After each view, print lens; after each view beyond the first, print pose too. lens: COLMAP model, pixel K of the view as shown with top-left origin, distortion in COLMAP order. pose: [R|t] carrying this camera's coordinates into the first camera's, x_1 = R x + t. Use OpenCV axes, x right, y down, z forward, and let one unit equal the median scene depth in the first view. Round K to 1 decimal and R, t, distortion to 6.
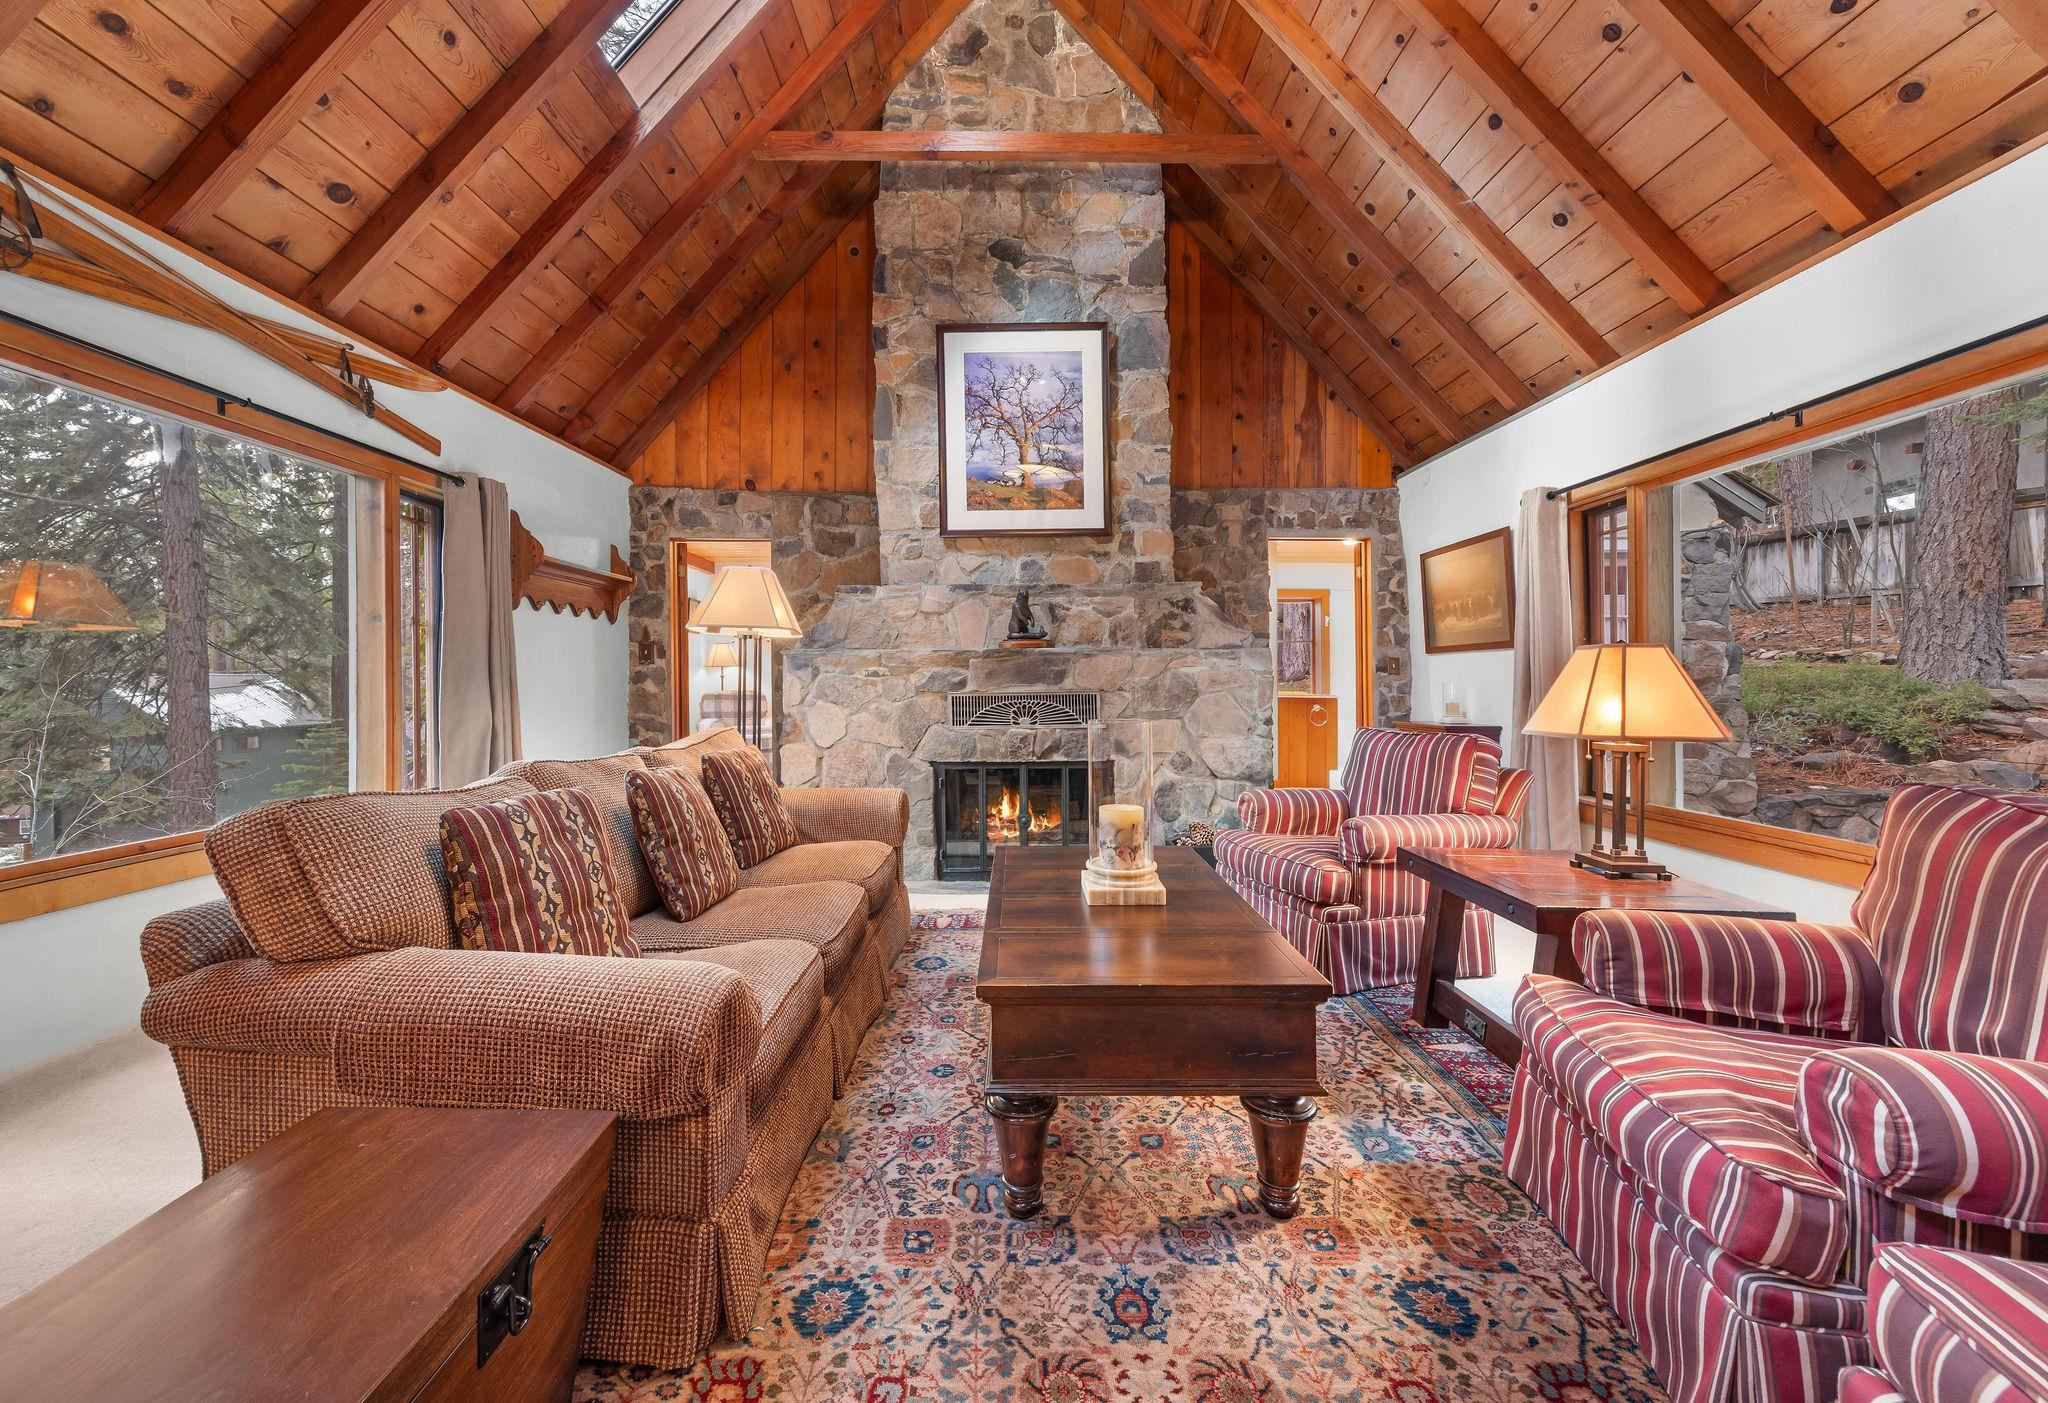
lens RADIAL K [[798.2, 0, 1002.8], [0, 798.2, 661.0], [0, 0, 1]] dist [0.009377, -0.002210]
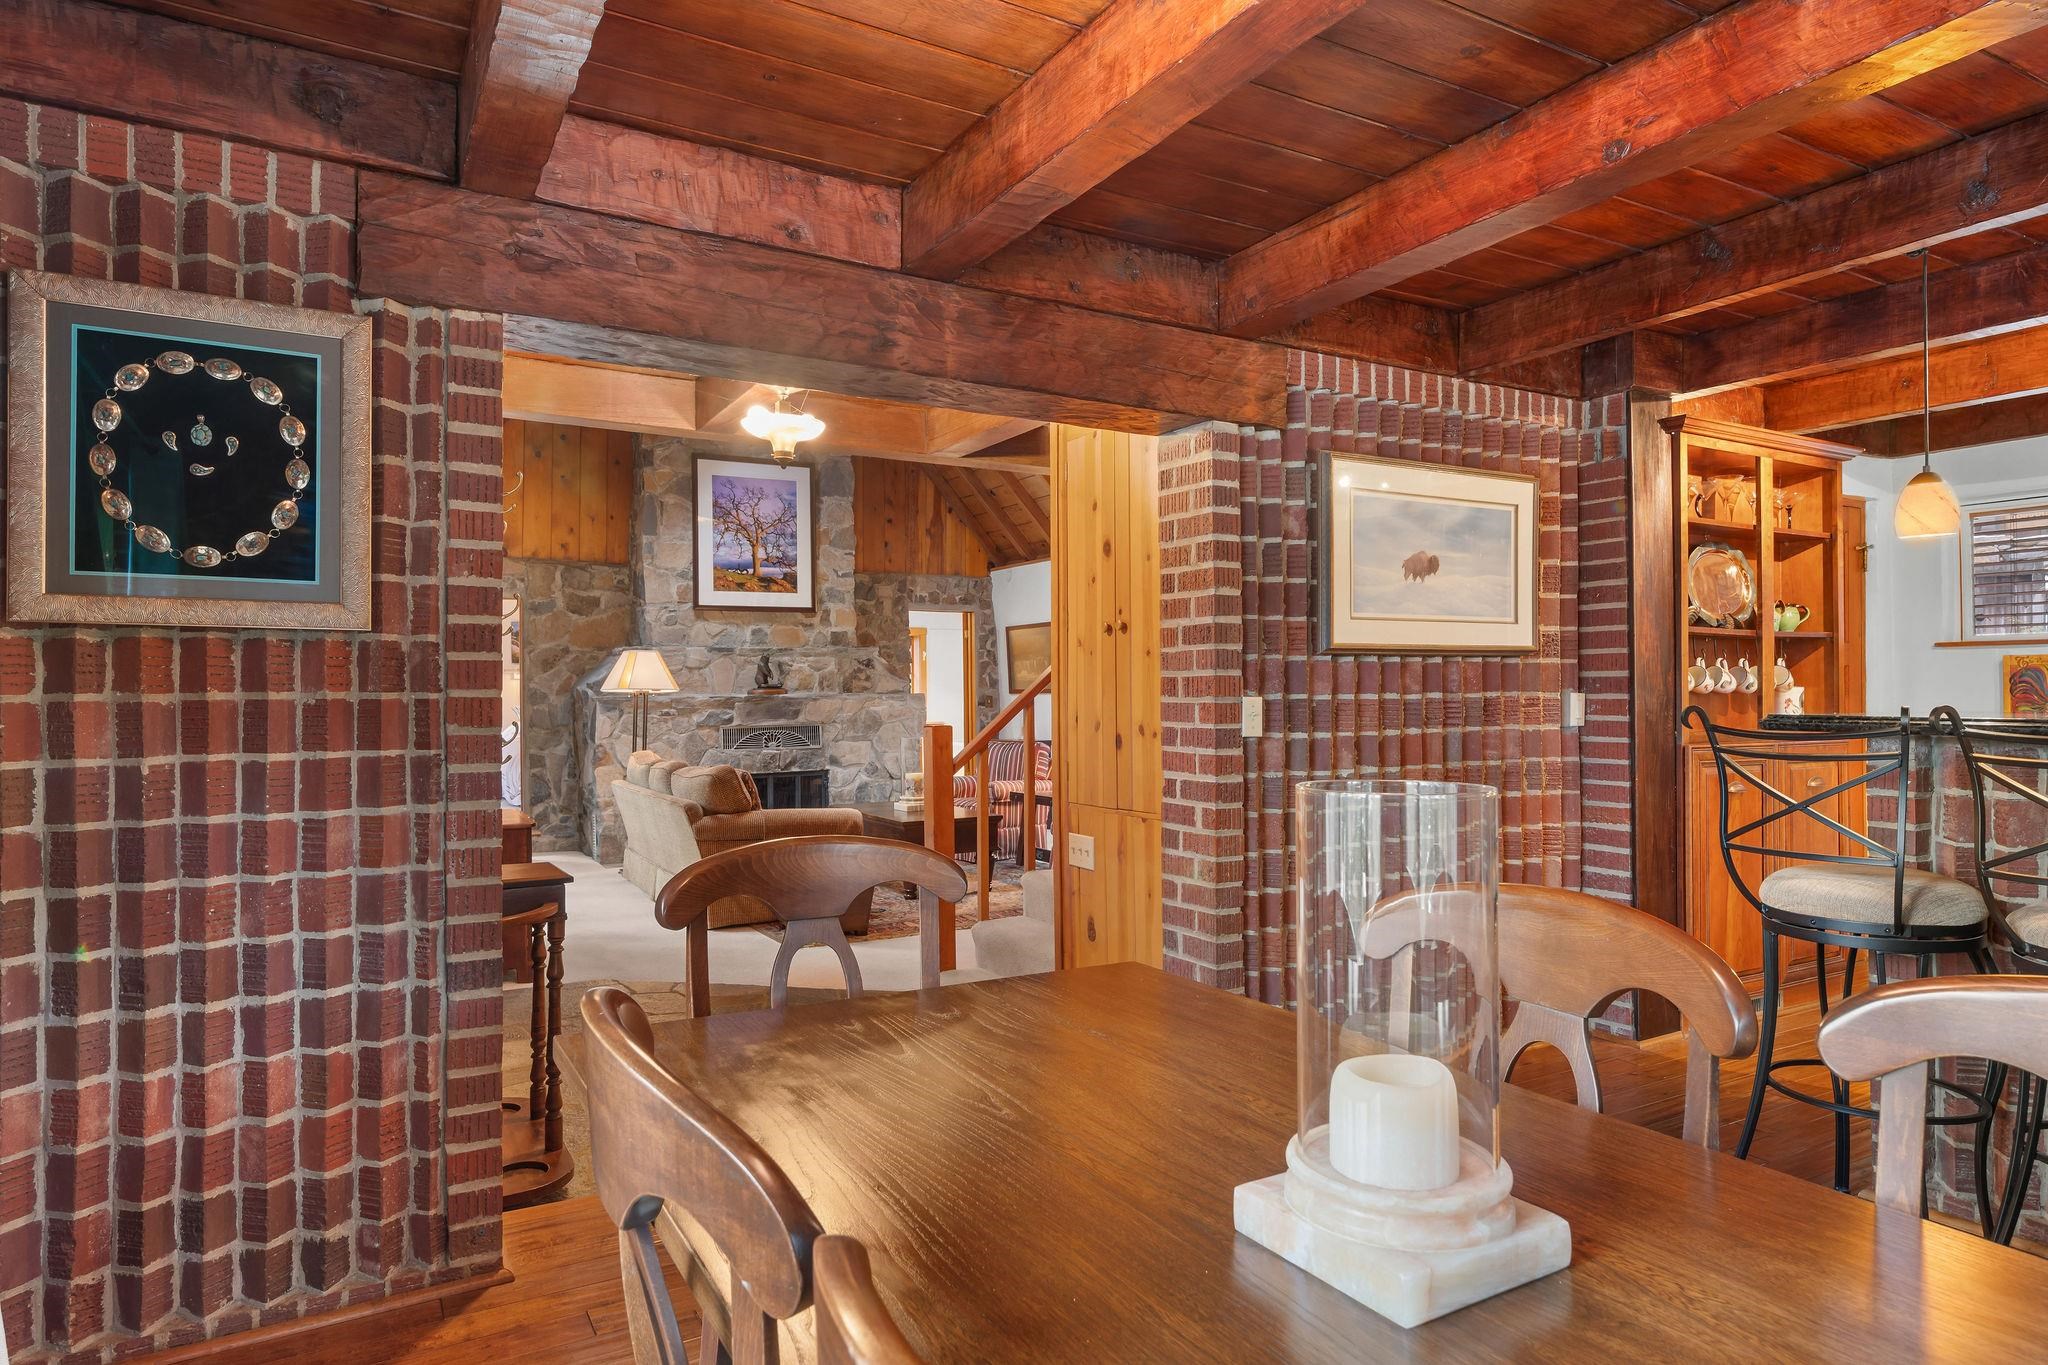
lens RADIAL K [[1157.1, 0, 1024.0], [0, 1157.1, 682.5], [0, 0, 1]] dist [0.004455, -0.000118]
pose [[0.866475, -0.001699, 0.499218, -0.568747], [-0.003579, 0.999947, 0.009616, -0.054820], [-0.499208, -0.010119, 0.866423, -0.960040]]
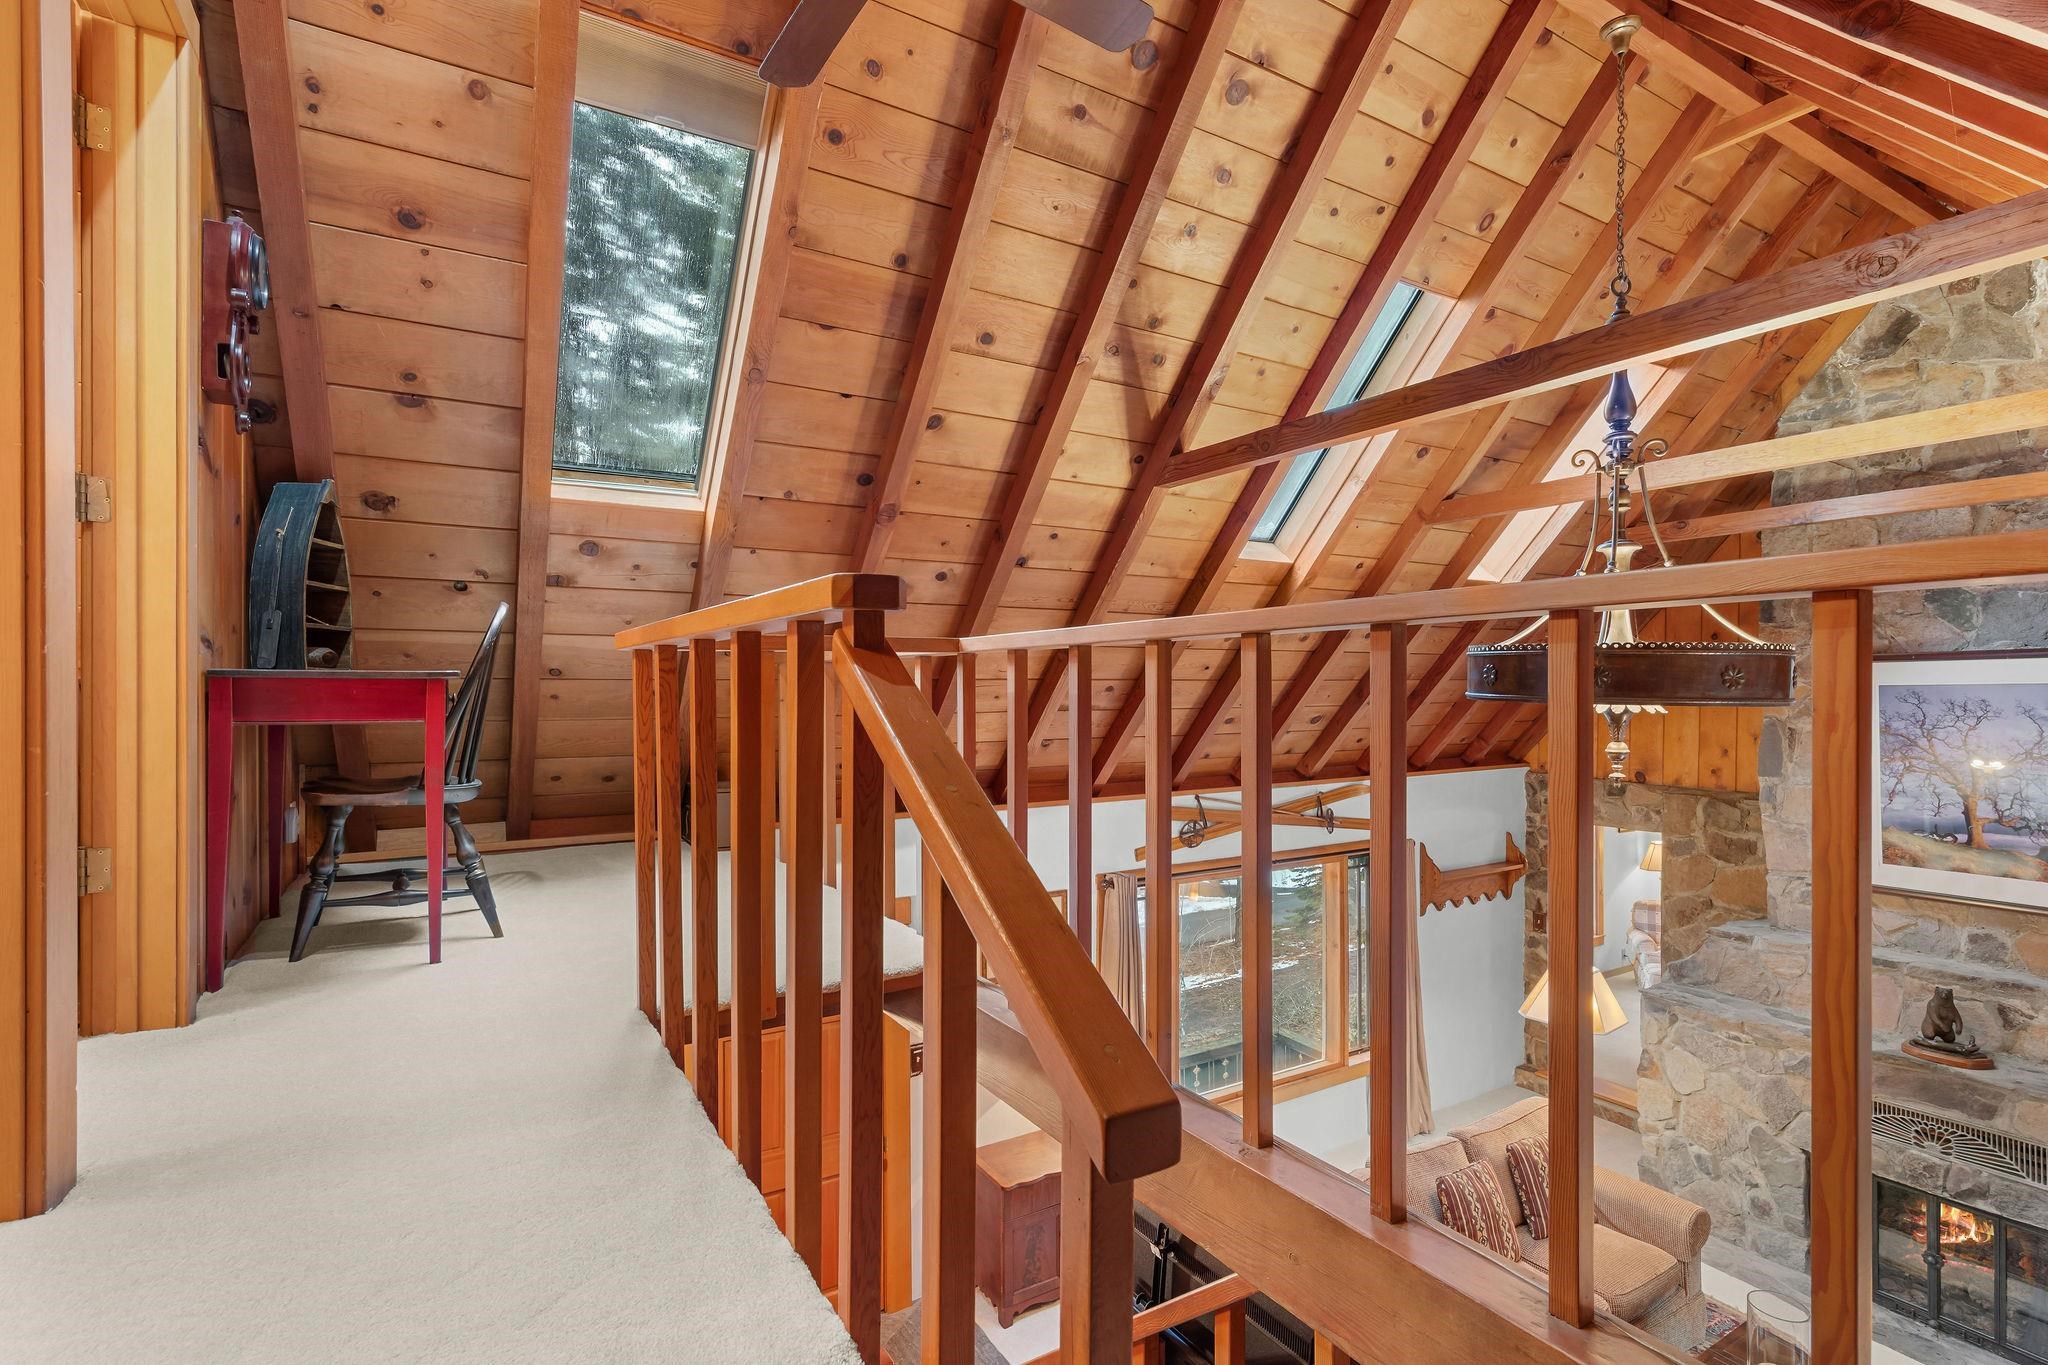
lens RADIAL K [[949.5, 0, 1073.7], [0, 949.5, 700.7], [0, 0, 1]] dist [0.003361, 0.000808]
pose [[0.560195, 0.014731, -0.828229, 0.321517], [0.003254, 0.999795, 0.019983, -0.392063], [0.828354, -0.013889, 0.560033, -0.316635]]
